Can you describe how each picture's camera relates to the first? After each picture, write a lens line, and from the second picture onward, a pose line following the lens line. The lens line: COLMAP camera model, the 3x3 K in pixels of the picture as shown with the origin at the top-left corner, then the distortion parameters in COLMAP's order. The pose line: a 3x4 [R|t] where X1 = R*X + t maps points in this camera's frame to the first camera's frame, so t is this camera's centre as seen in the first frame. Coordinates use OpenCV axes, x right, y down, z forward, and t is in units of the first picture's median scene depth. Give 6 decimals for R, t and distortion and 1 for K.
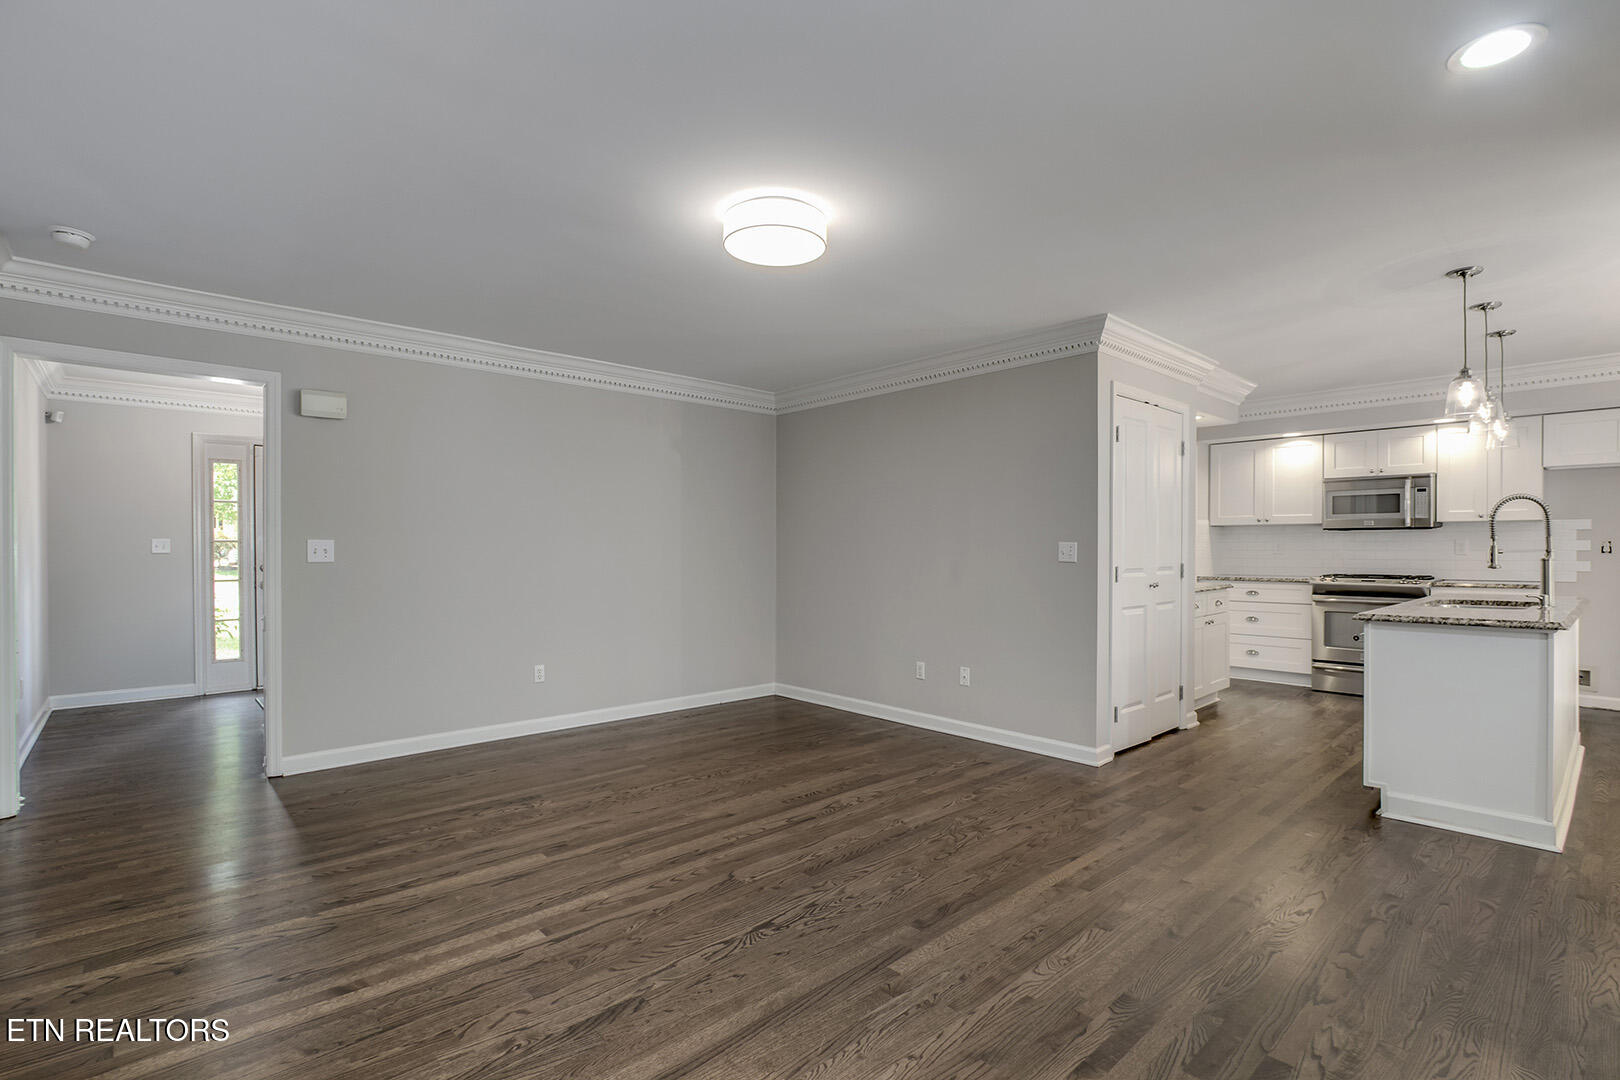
lens RADIAL K [[750.4, 0, 814.5], [0, 750.4, 551.7], [0, 0, 1]] dist [-0.019590, 0.000982]
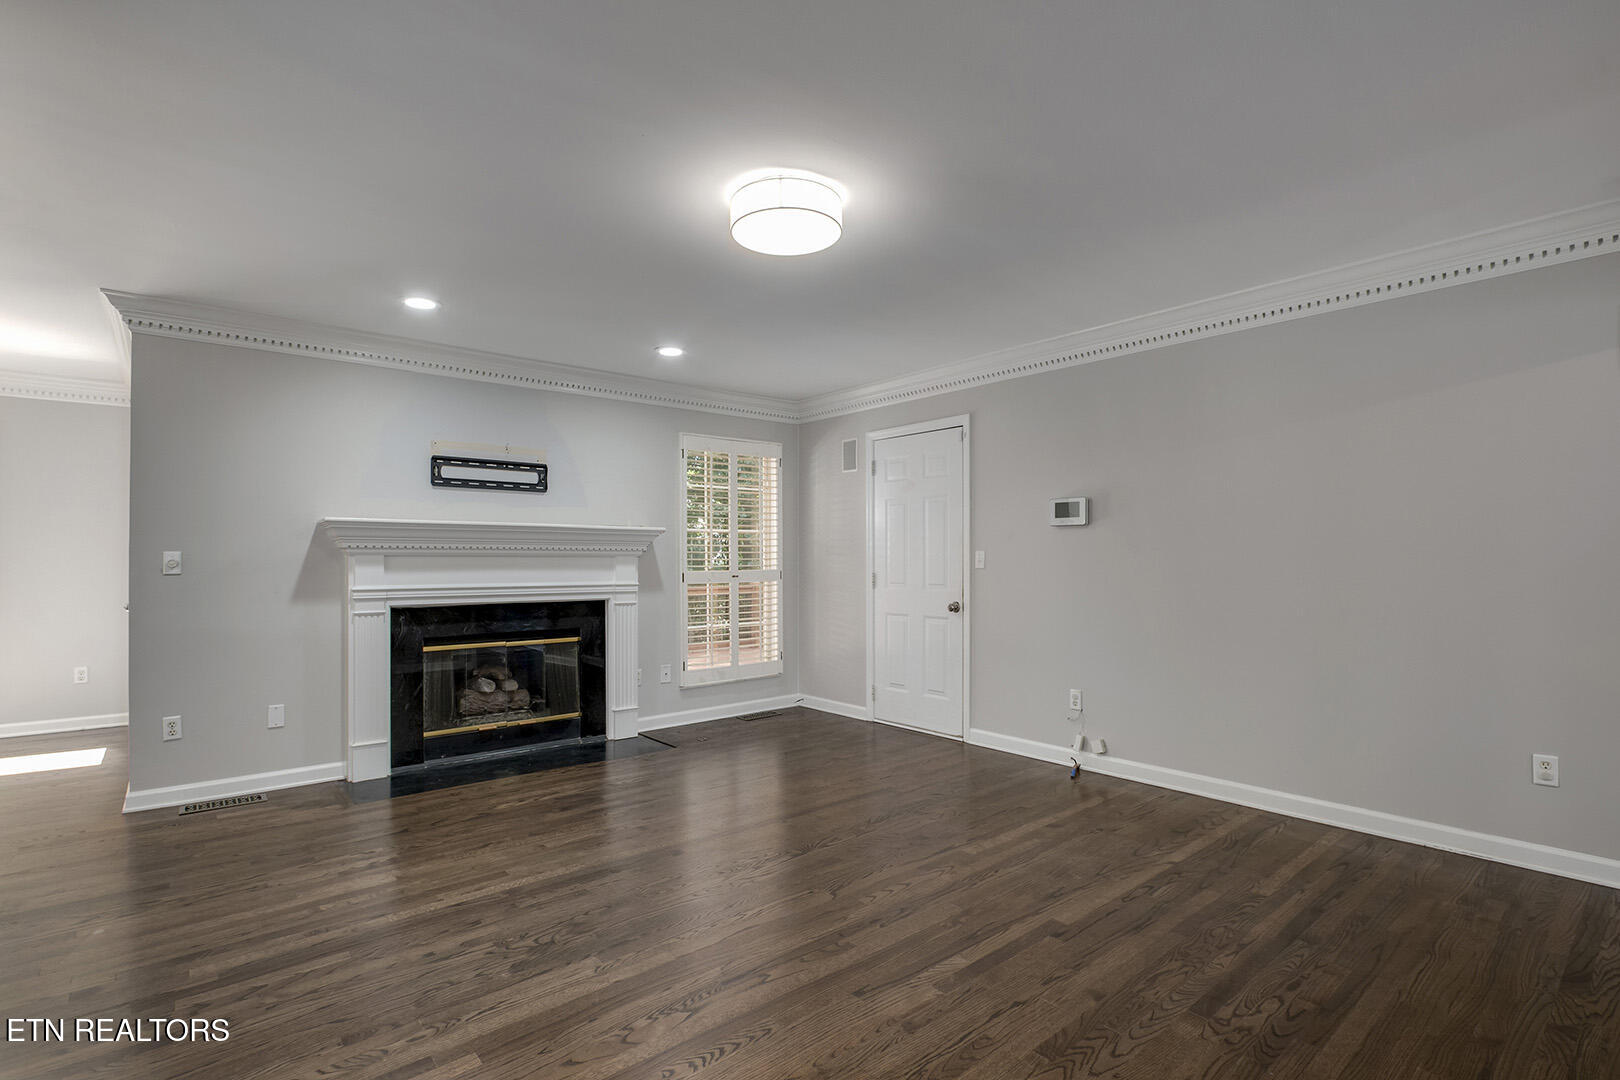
lens RADIAL K [[766.0, 0, 812.2], [0, 766.0, 551.7], [0, 0, 1]] dist [-0.022157, 0.000961]
pose [[-0.999356, 0.003566, 0.035692, -0.082277], [0.003534, 0.999993, -0.000936, -0.009374], [-0.035695, -0.000809, -0.999362, 1.358916]]
